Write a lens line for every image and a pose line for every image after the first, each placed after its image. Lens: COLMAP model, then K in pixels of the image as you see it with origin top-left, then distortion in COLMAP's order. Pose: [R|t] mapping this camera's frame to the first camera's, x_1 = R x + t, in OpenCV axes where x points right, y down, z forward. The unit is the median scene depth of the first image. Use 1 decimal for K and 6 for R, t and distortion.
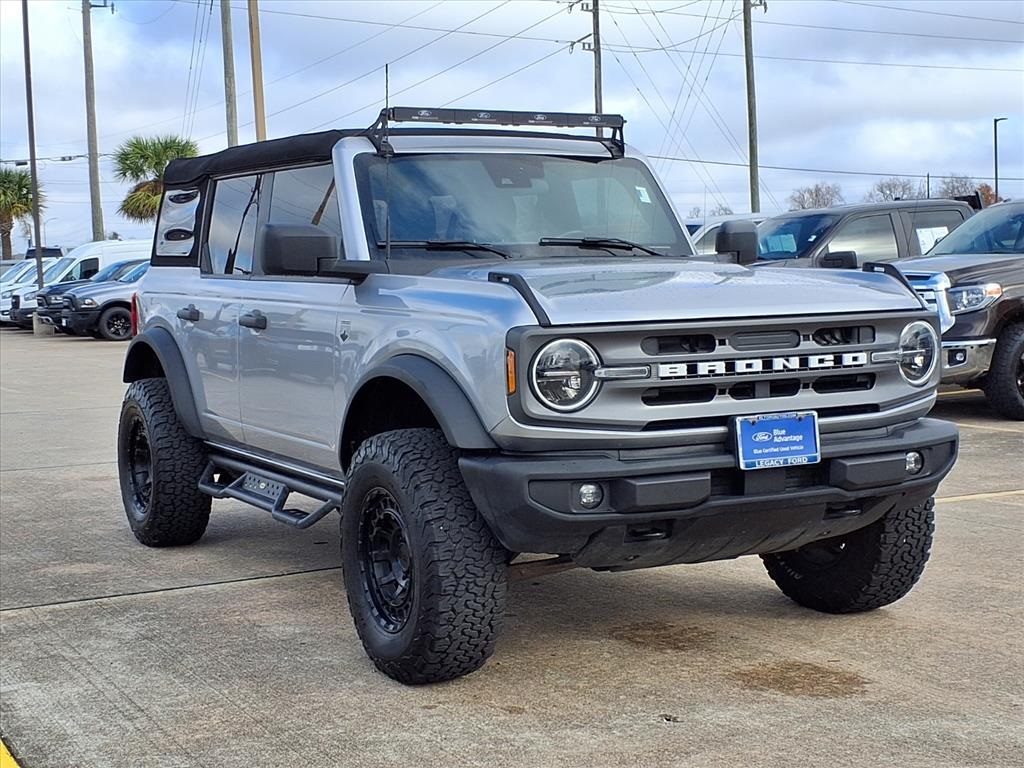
lens RADIAL K [[1564.3, 0, 510.8], [0, 1564.3, 378.3], [0, 0, 1]] dist [0.144262, 0.000000]
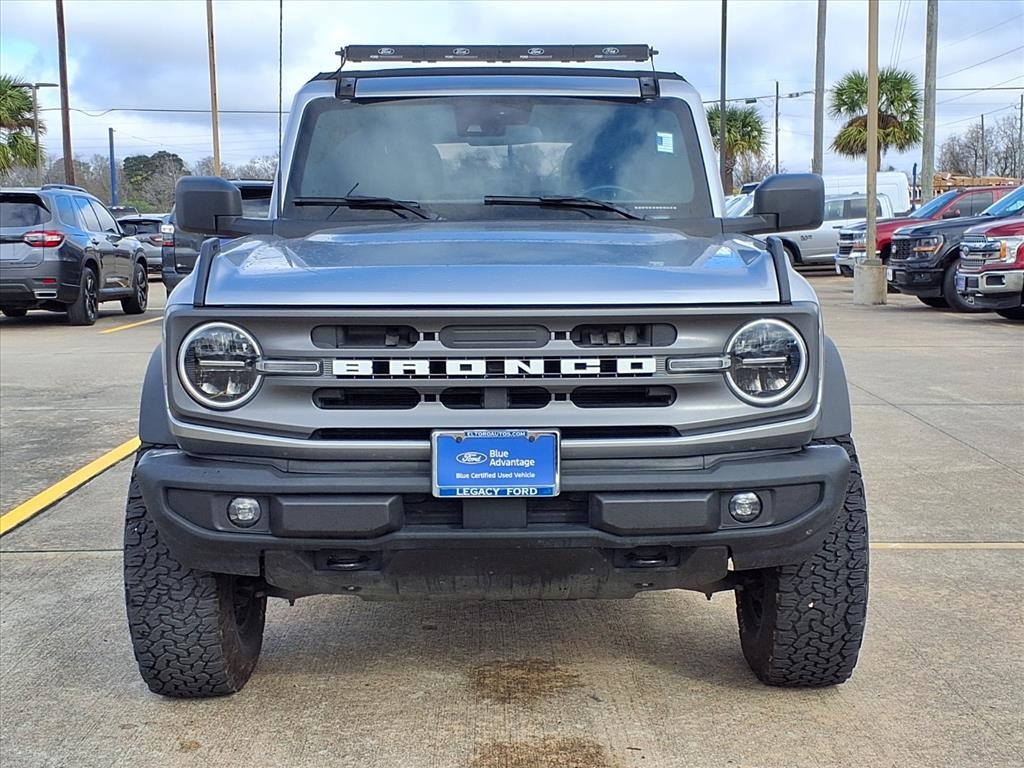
lens RADIAL K [[1564.3, 0, 513.7], [0, 1564.3, 386.1], [0, 0, 1]] dist [0.144262, 0.000000]
pose [[0.888719, 0.069196, -0.453201, 0.528440], [-0.048405, 0.997181, 0.057331, -0.044705], [0.455890, -0.029014, 0.889563, 0.304336]]
